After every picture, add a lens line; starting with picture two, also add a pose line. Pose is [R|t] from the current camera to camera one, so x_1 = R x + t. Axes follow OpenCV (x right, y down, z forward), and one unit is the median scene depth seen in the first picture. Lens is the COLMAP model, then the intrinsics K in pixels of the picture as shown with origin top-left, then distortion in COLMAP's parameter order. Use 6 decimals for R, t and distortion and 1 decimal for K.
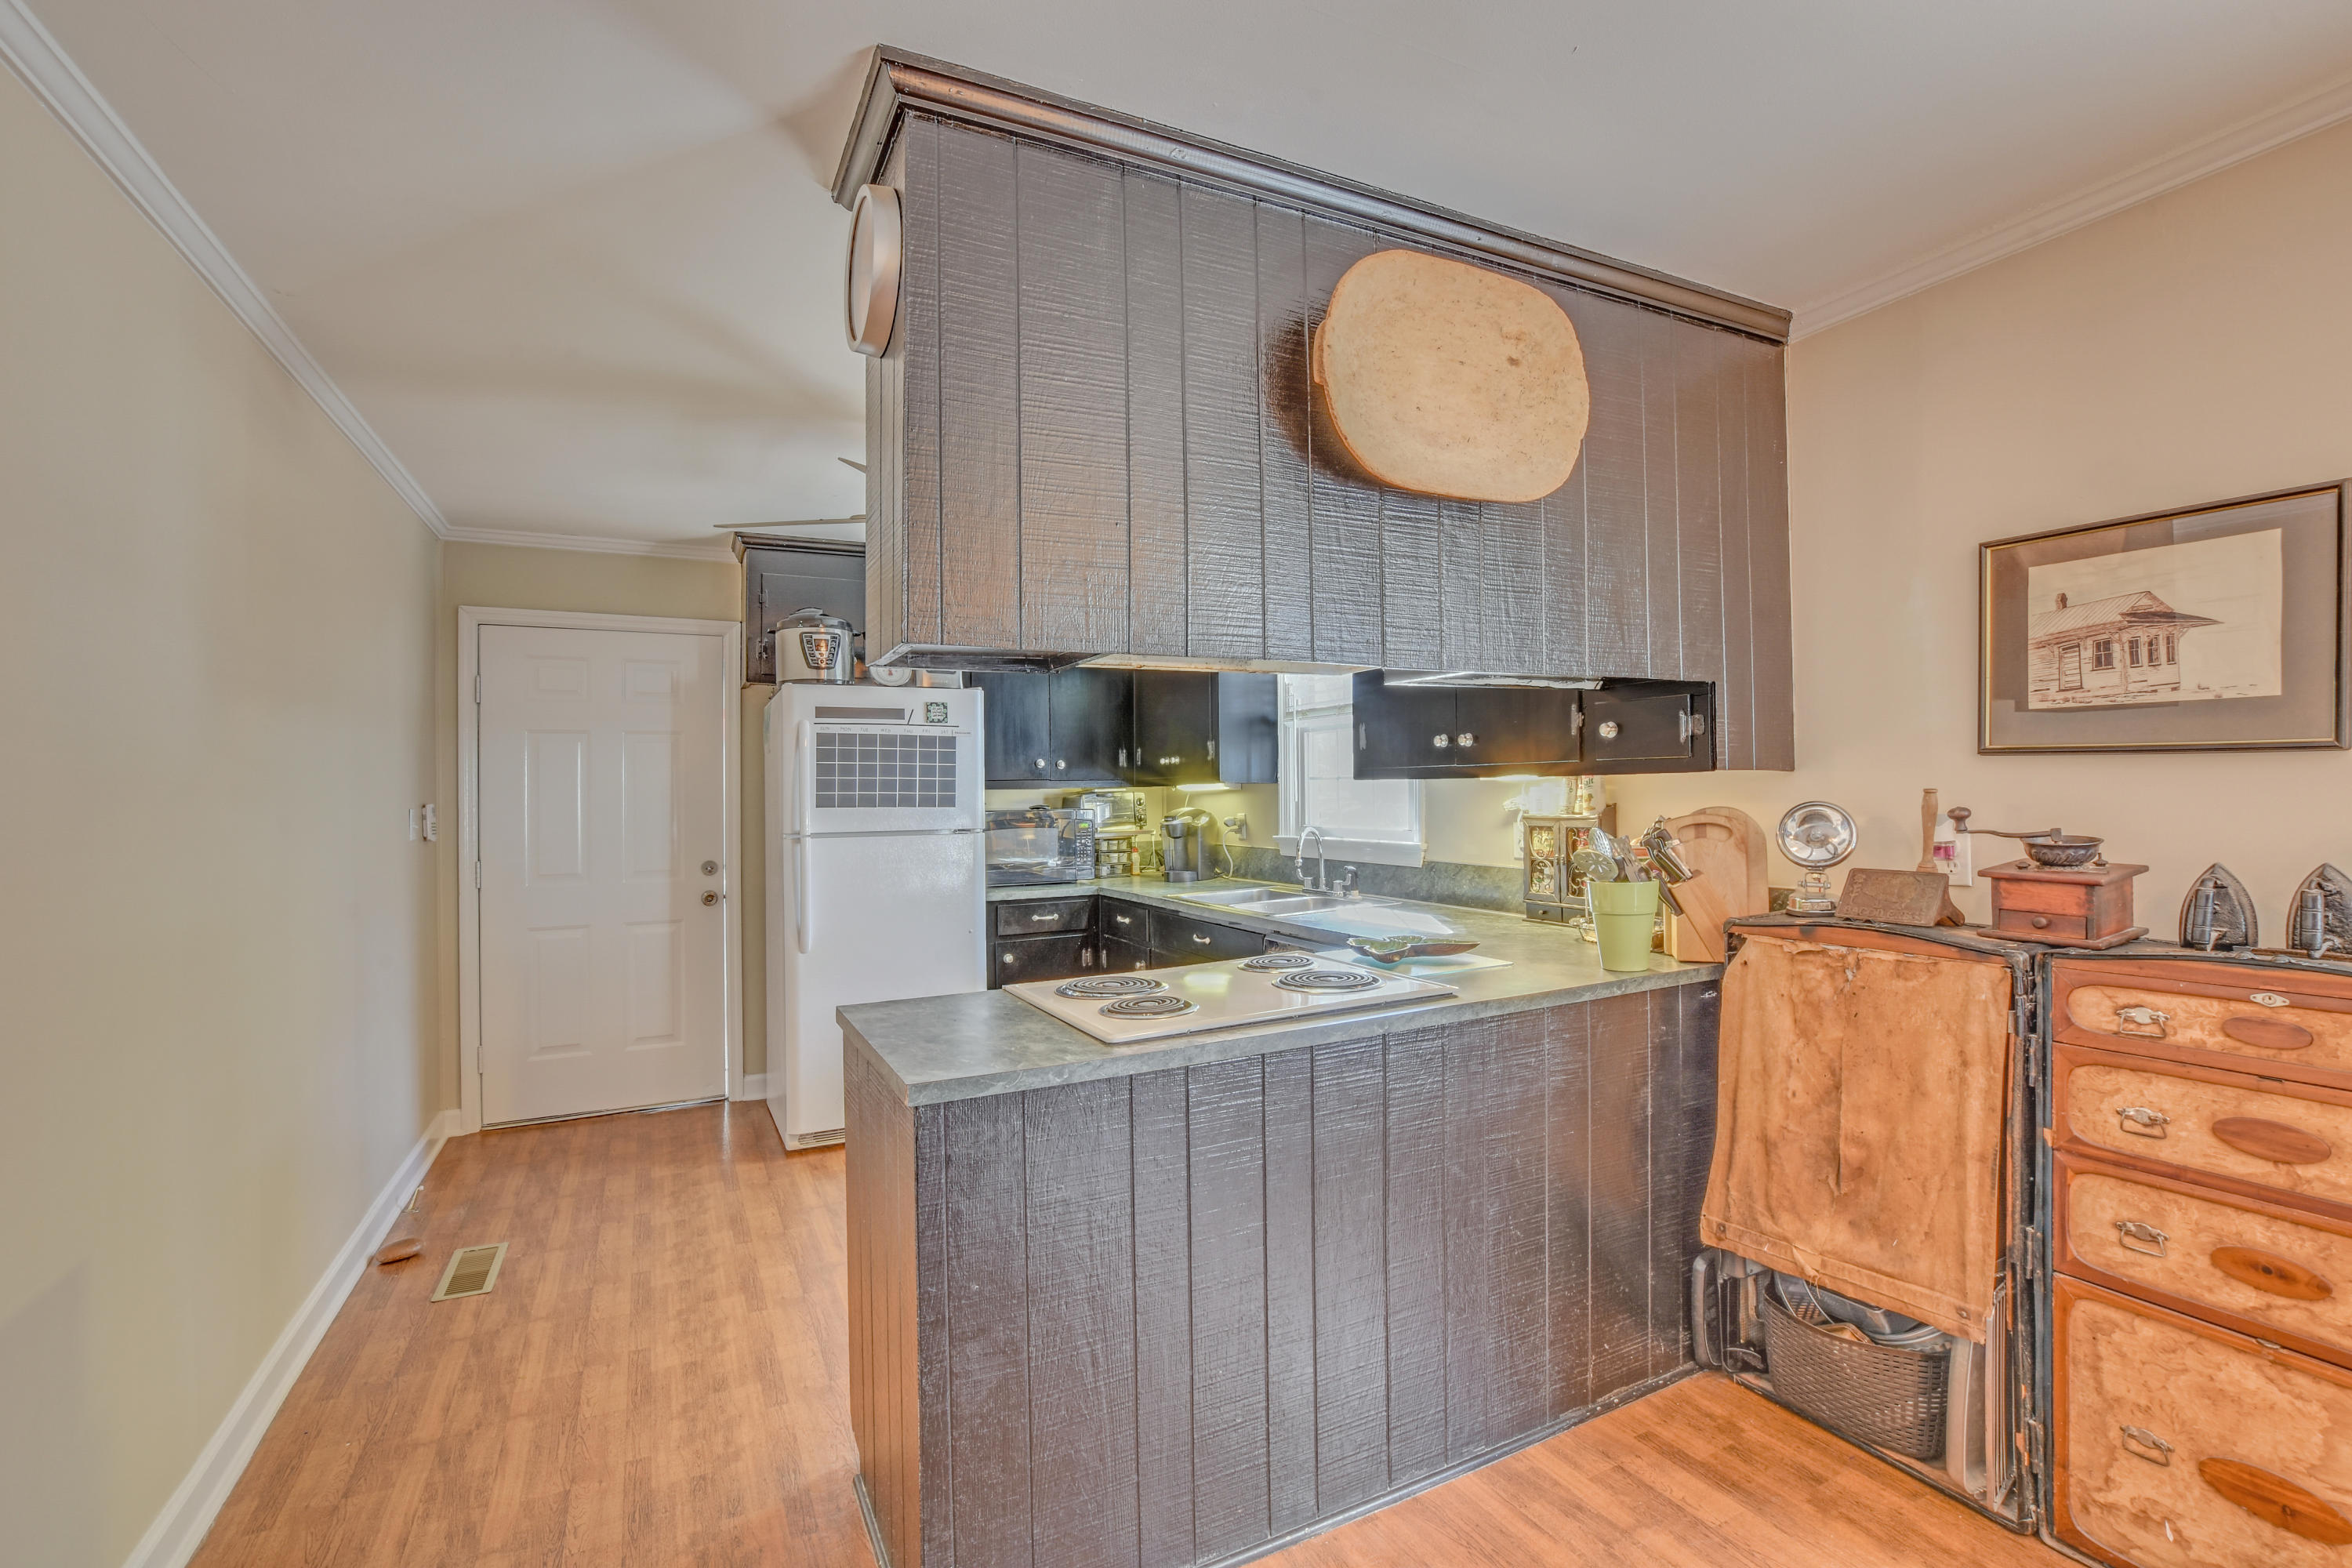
lens RADIAL K [[1041.5, 0, 1174.1], [0, 1041.5, 796.0], [0, 0, 1]] dist [-0.038318, 0.007346]
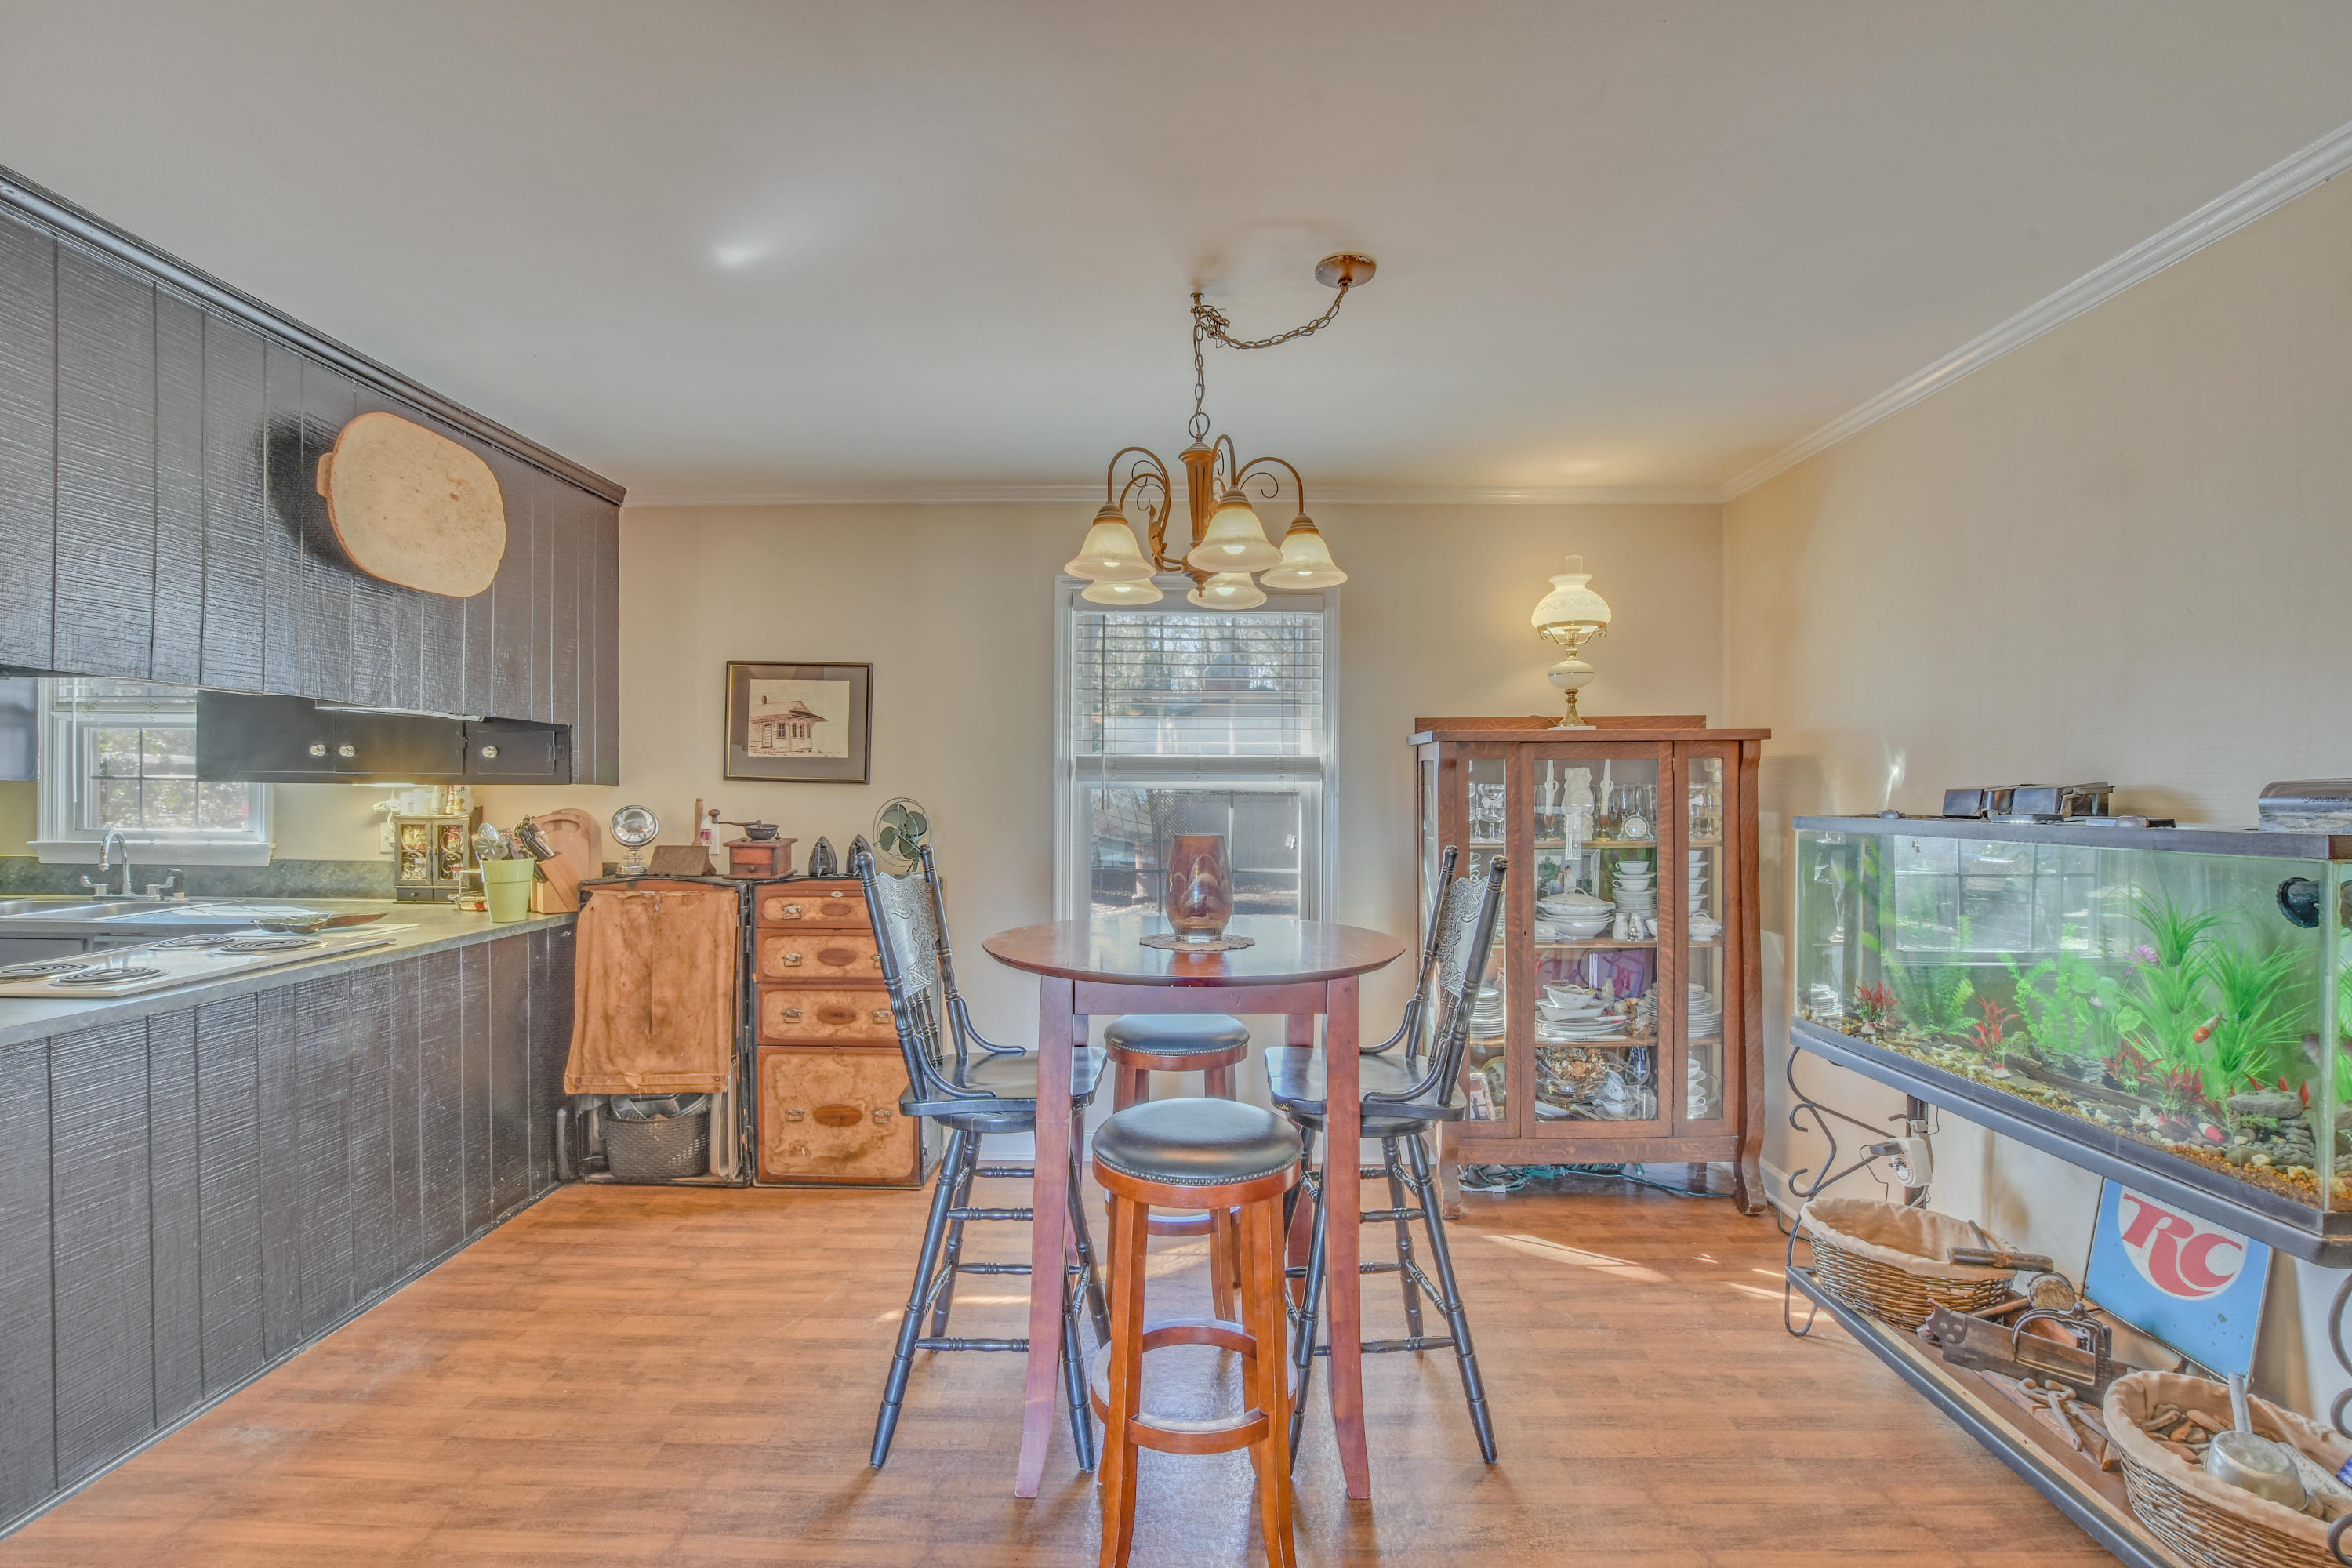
lens RADIAL K [[1041.5, 0, 1174.1], [0, 1041.5, 796.0], [0, 0, 1]] dist [-0.038318, 0.007346]
pose [[0.464572, 0.018311, 0.885346, -0.437289], [-0.009568, 0.999832, -0.015658, 0.007991], [-0.885484, -0.001196, 0.464669, -0.527447]]
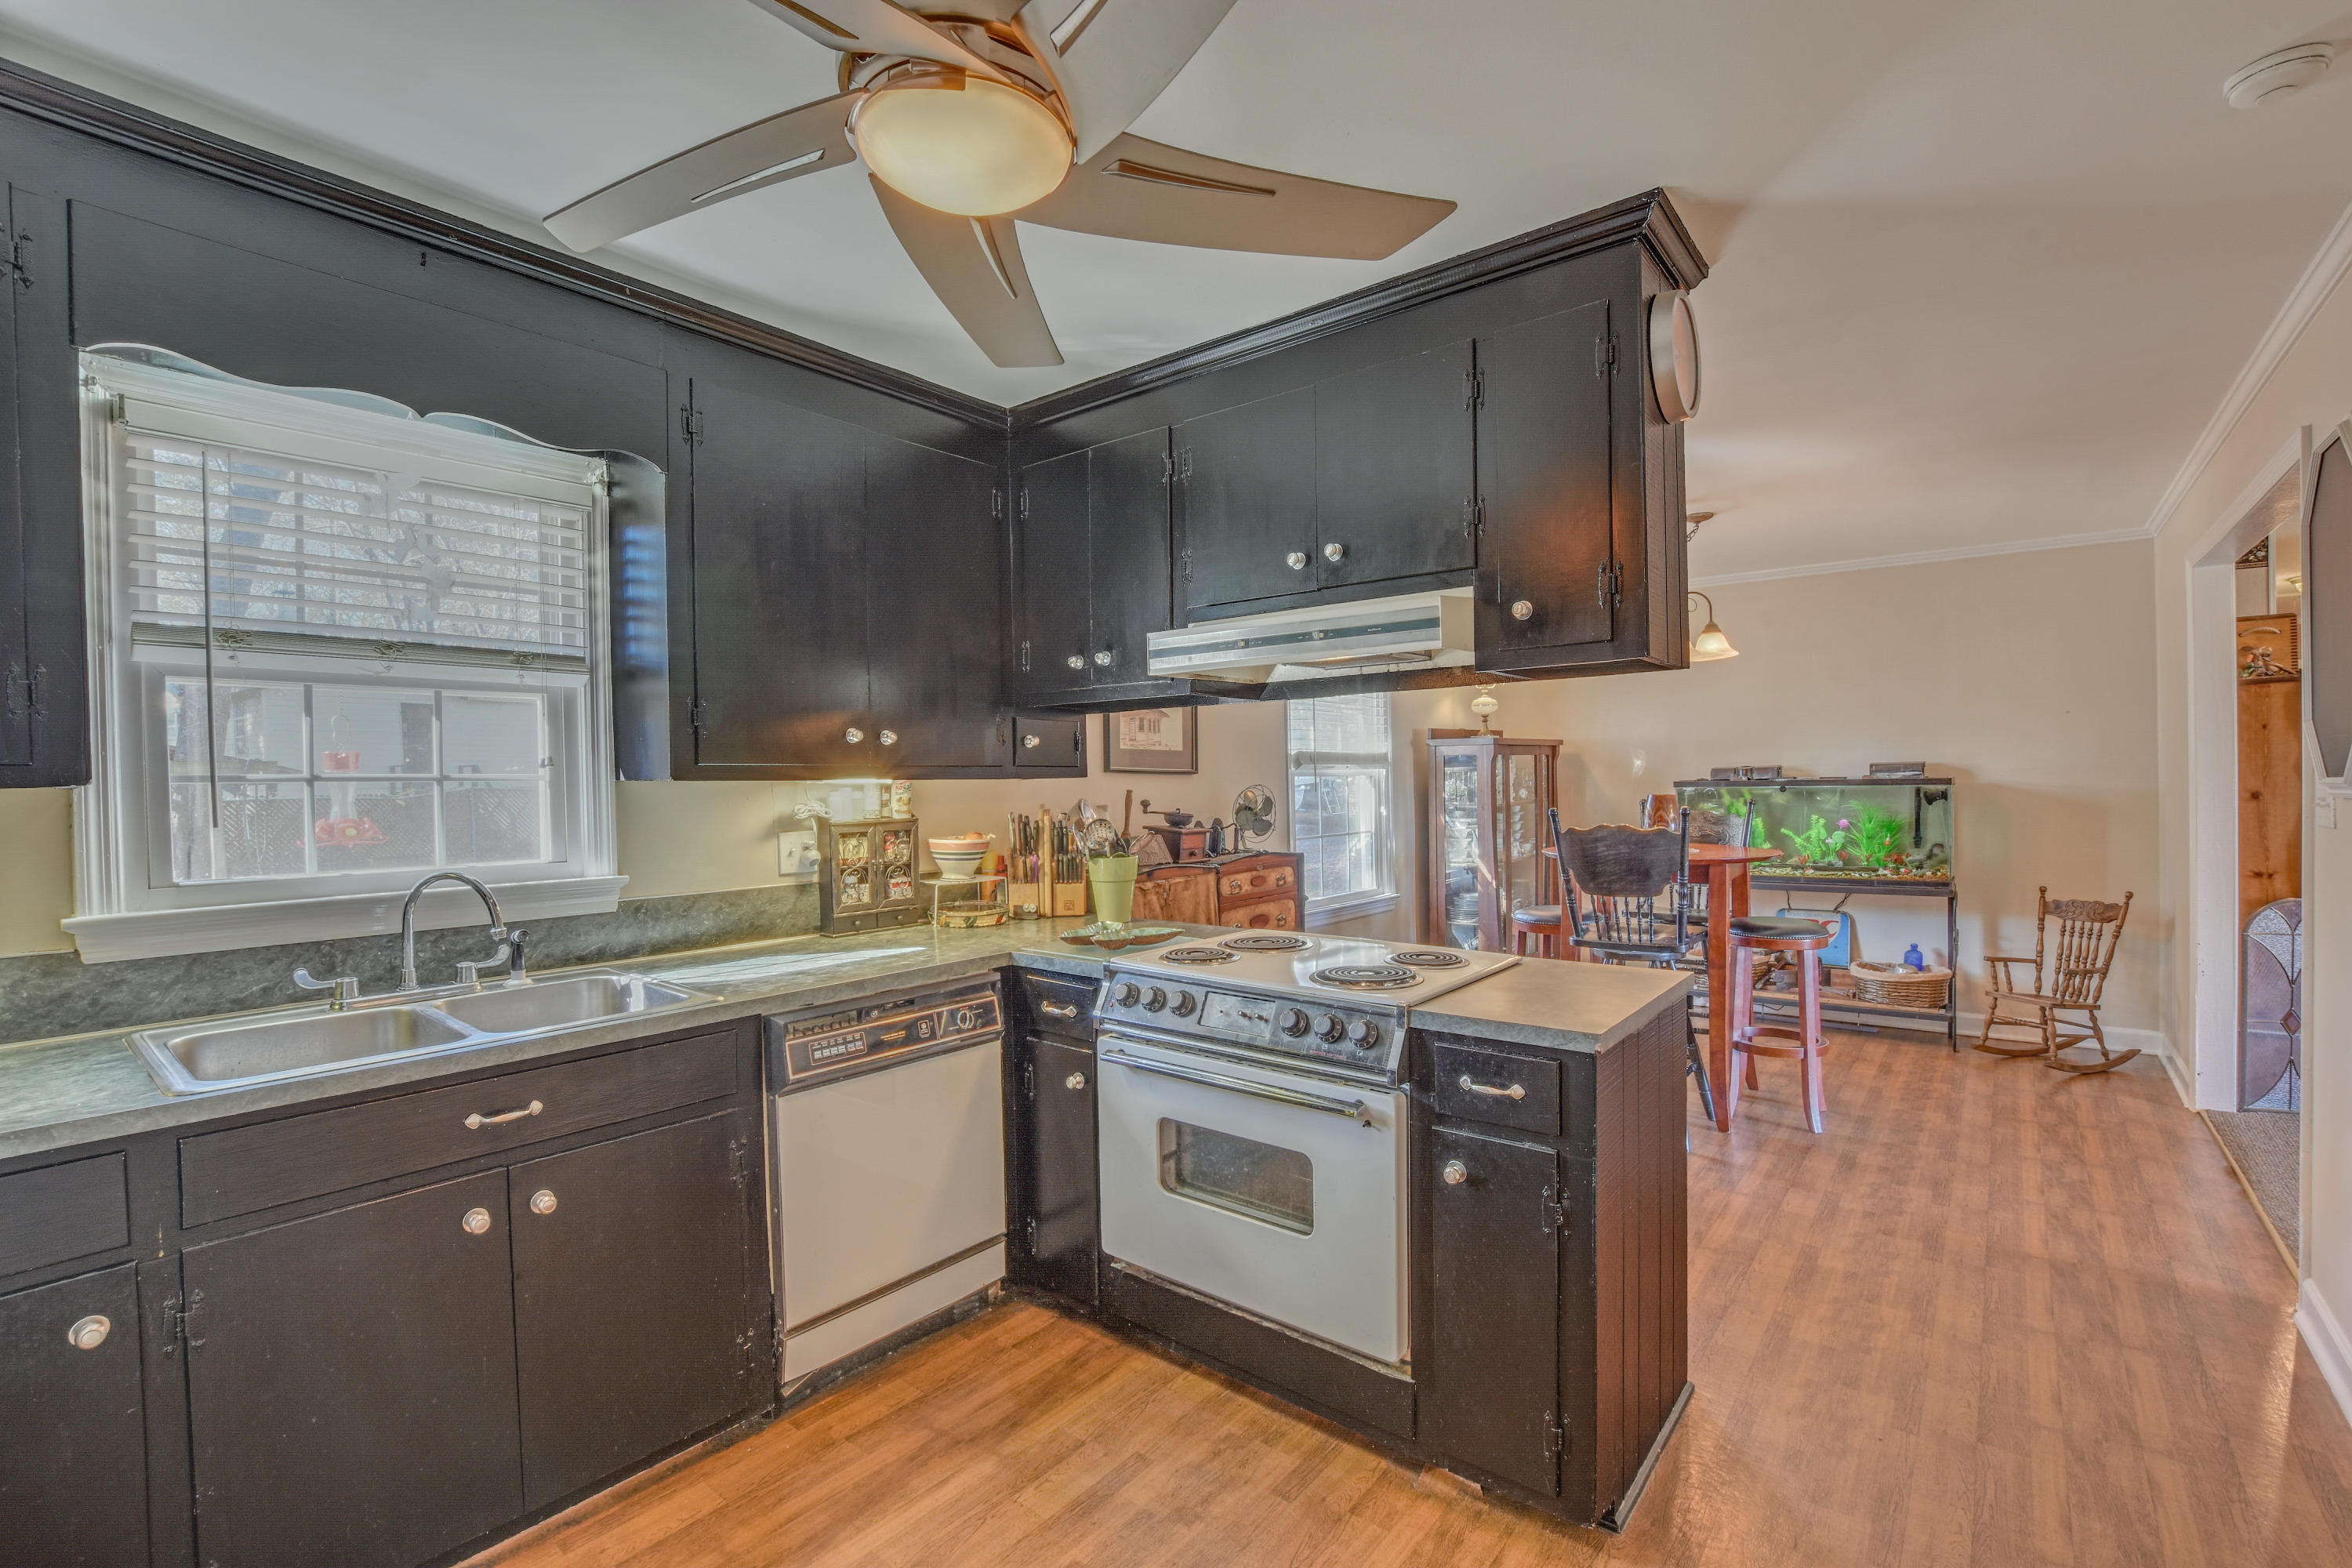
lens RADIAL K [[1041.5, 0, 1174.1], [0, 1041.5, 796.0], [0, 0, 1]] dist [-0.038318, 0.007346]
pose [[-0.424392, 0.013734, 0.905374, -0.893087], [0.028045, 0.999605, -0.002018, 0.009934], [-0.905044, 0.024535, -0.424609, 1.648088]]
